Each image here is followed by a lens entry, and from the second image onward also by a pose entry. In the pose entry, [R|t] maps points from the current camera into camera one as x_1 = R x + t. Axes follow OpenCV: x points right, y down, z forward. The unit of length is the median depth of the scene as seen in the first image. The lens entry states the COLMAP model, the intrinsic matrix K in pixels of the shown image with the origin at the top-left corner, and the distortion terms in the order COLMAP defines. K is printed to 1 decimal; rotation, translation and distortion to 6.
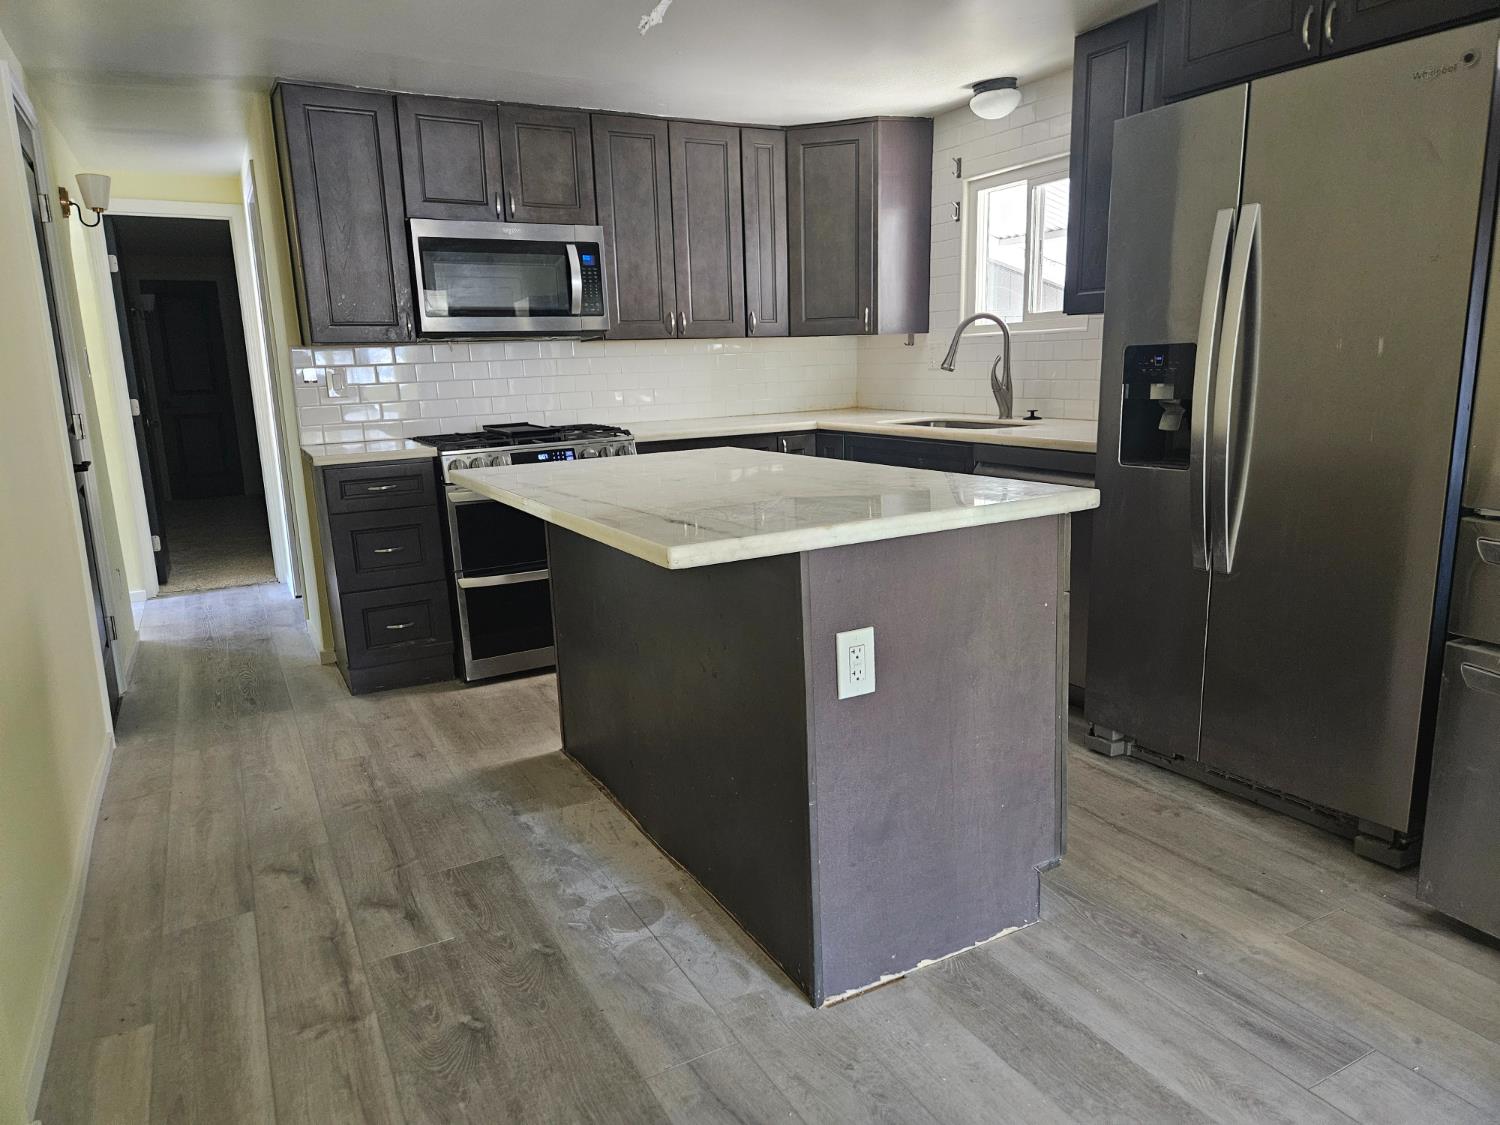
lens RADIAL K [[1016.4, 0, 758.1], [0, 1016.4, 568.9], [0, 0, 1]] dist [0.063557, -0.050676]
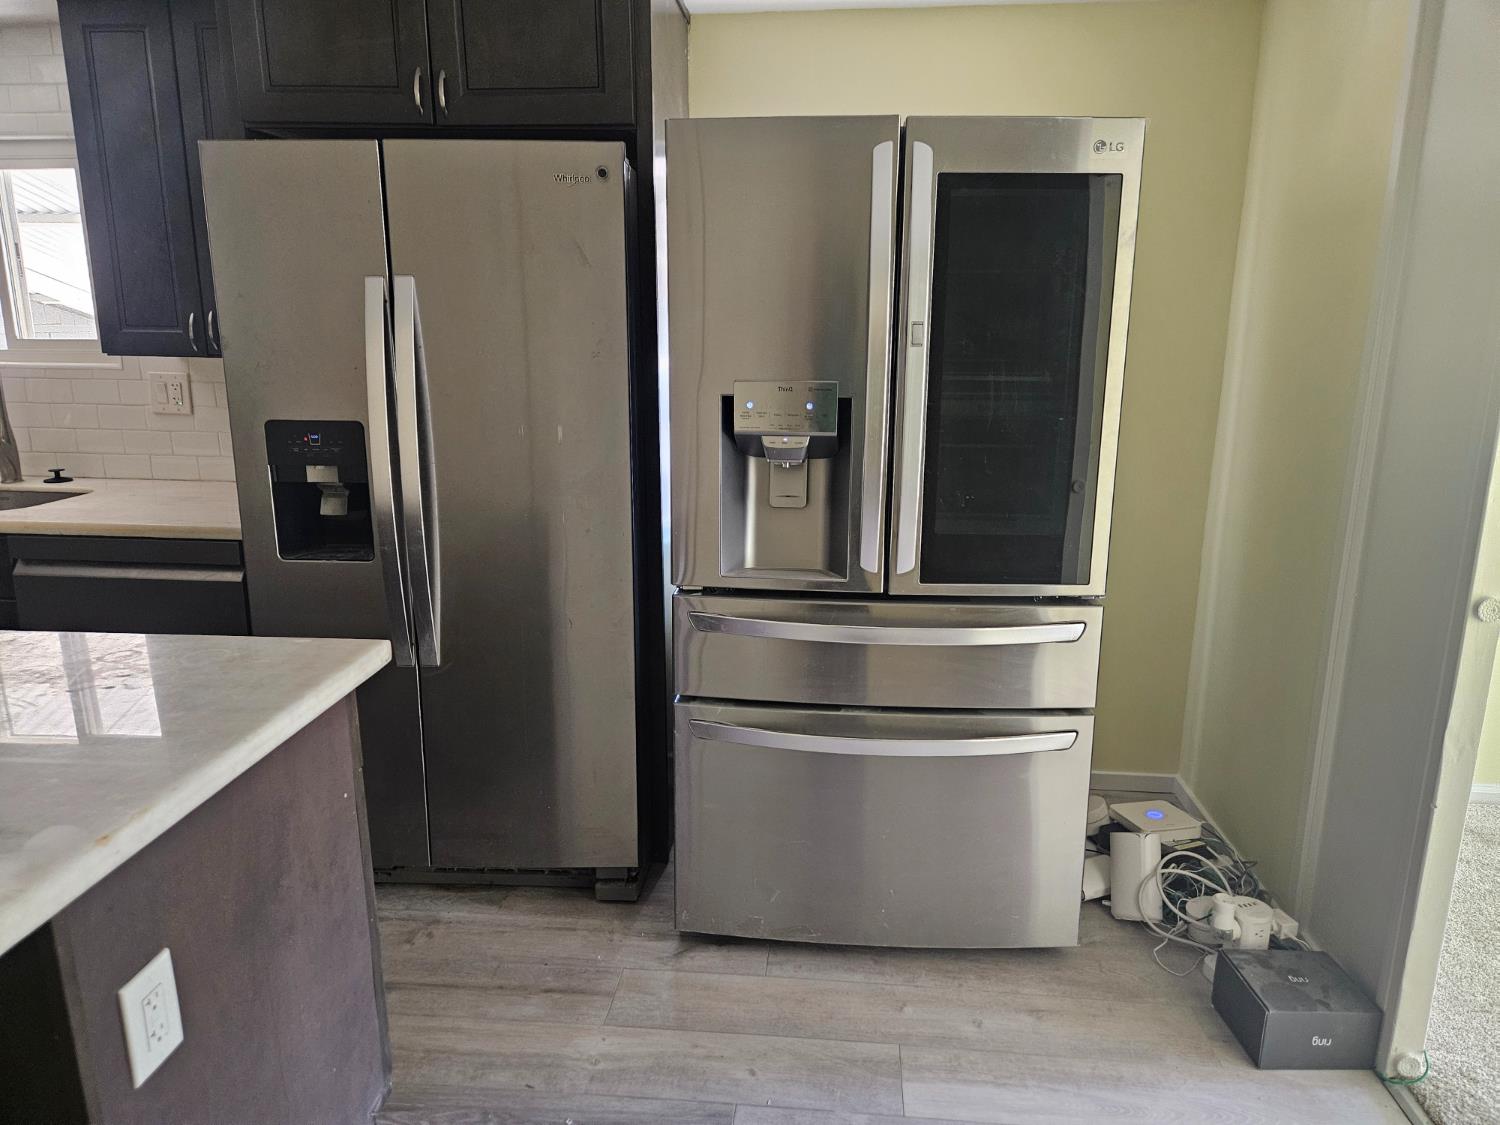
lens RADIAL K [[1016.4, 0, 791.6], [0, 1016.4, 565.2], [0, 0, 1]] dist [0.063557, -0.050676]
pose [[0.550200, -0.159220, 0.819713, -0.125996], [0.145320, 0.984931, 0.093772, -0.139332], [-0.822291, 0.067527, 0.565047, 0.224289]]
